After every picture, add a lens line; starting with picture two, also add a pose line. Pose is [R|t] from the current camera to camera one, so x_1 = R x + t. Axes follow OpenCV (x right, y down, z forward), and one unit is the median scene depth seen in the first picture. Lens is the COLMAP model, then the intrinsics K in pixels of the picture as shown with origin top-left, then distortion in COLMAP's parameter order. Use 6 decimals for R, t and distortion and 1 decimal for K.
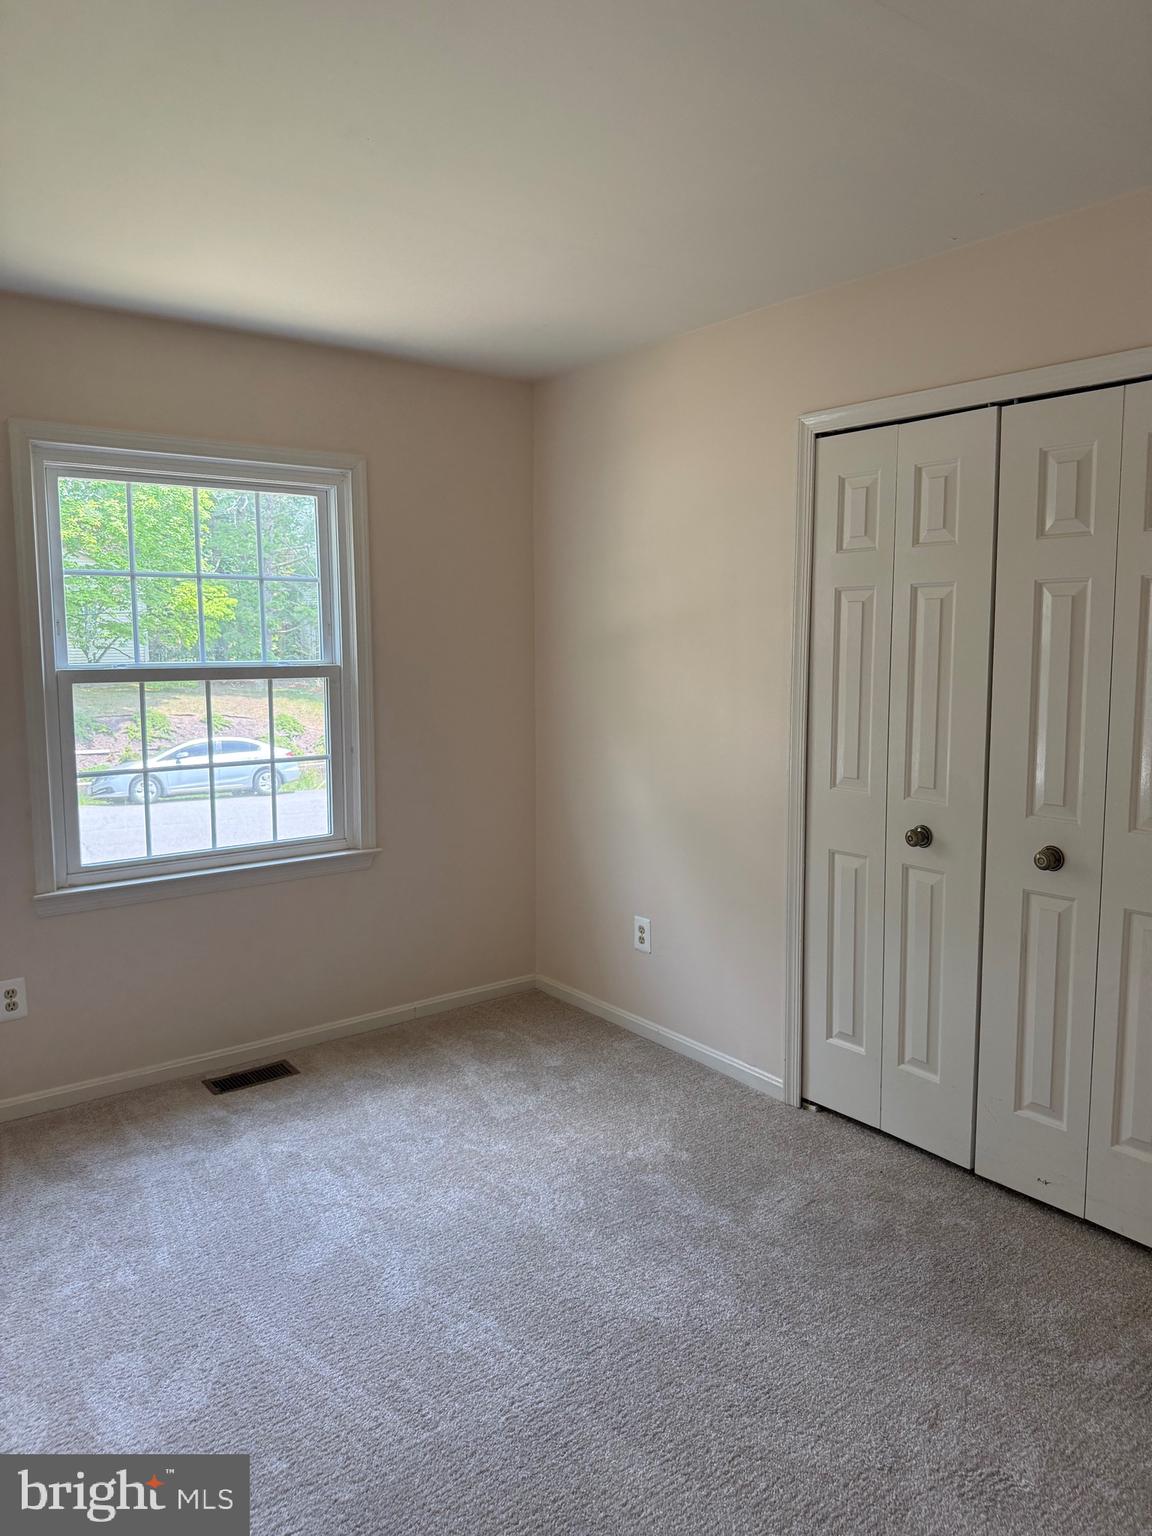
lens RADIAL K [[1090.4, 0, 576.0], [0, 1090.4, 768.0], [0, 0, 1]] dist [0.065817, -0.078064]
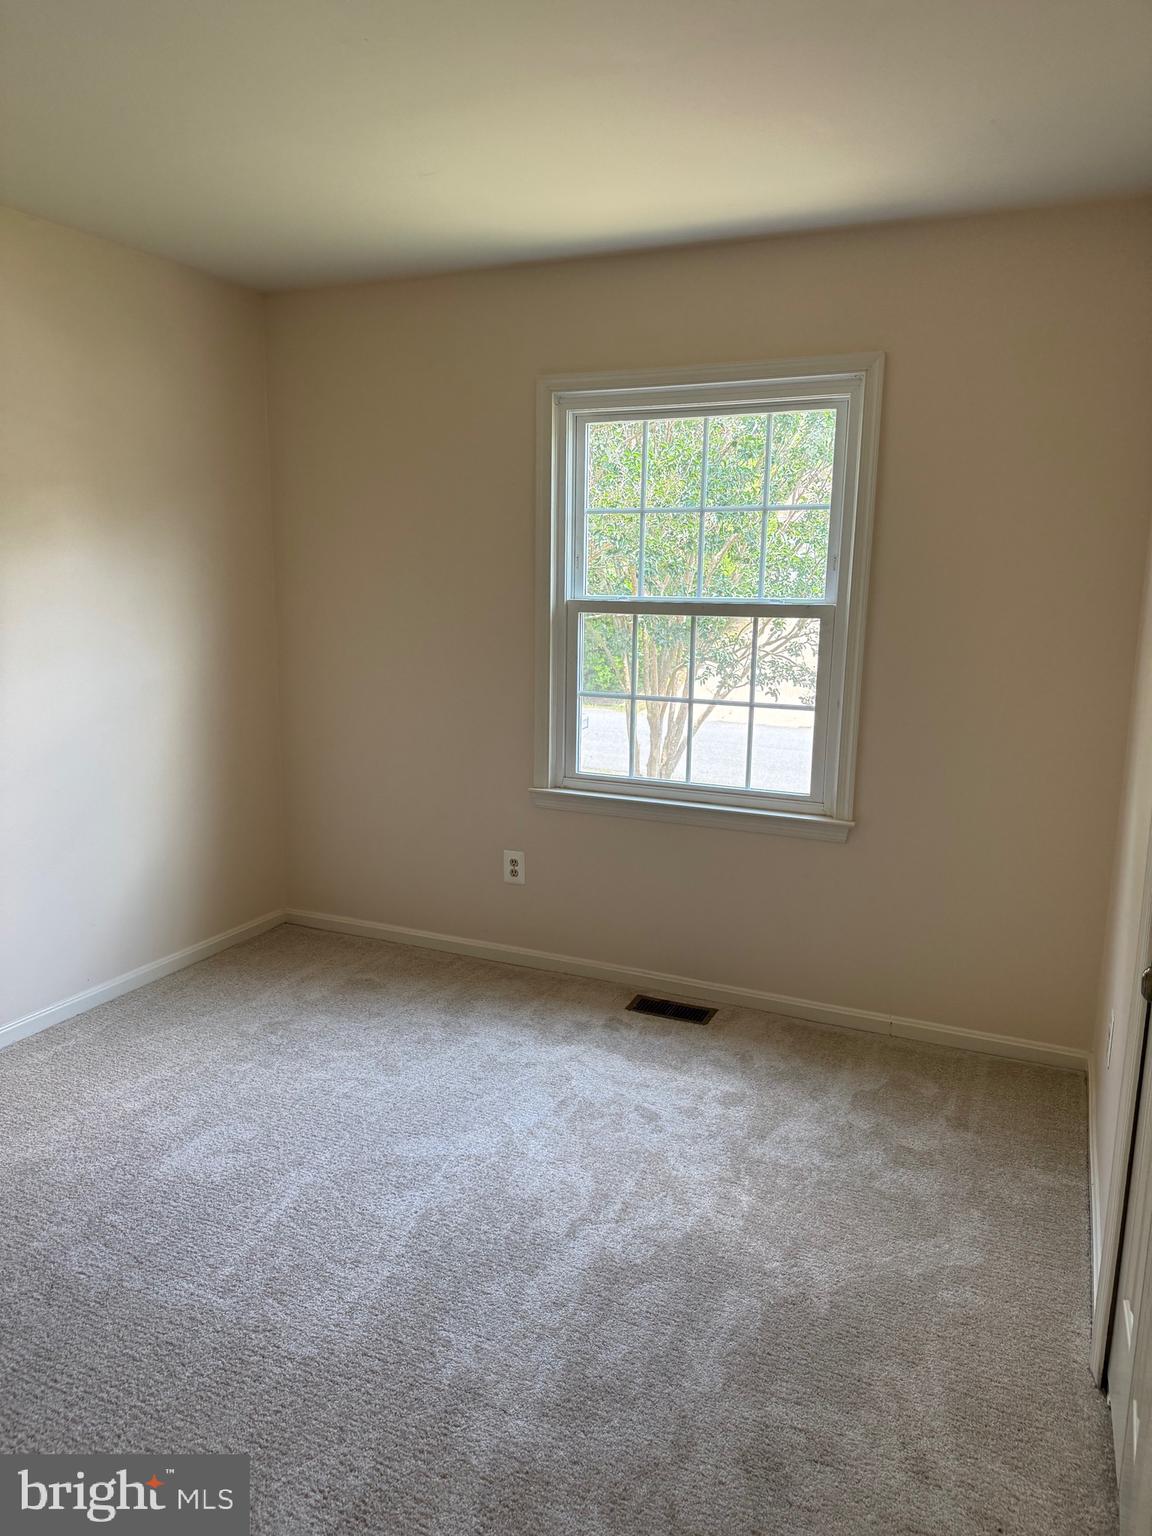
lens RADIAL K [[1112.1, 0, 573.8], [0, 1112.1, 778.8], [0, 0, 1]] dist [0.137802, -0.203907]
pose [[0.453100, 0.180369, -0.873022, 0.537730], [-0.120455, 0.982723, 0.140517, -0.064121], [0.883284, 0.041492, 0.466998, 0.437557]]
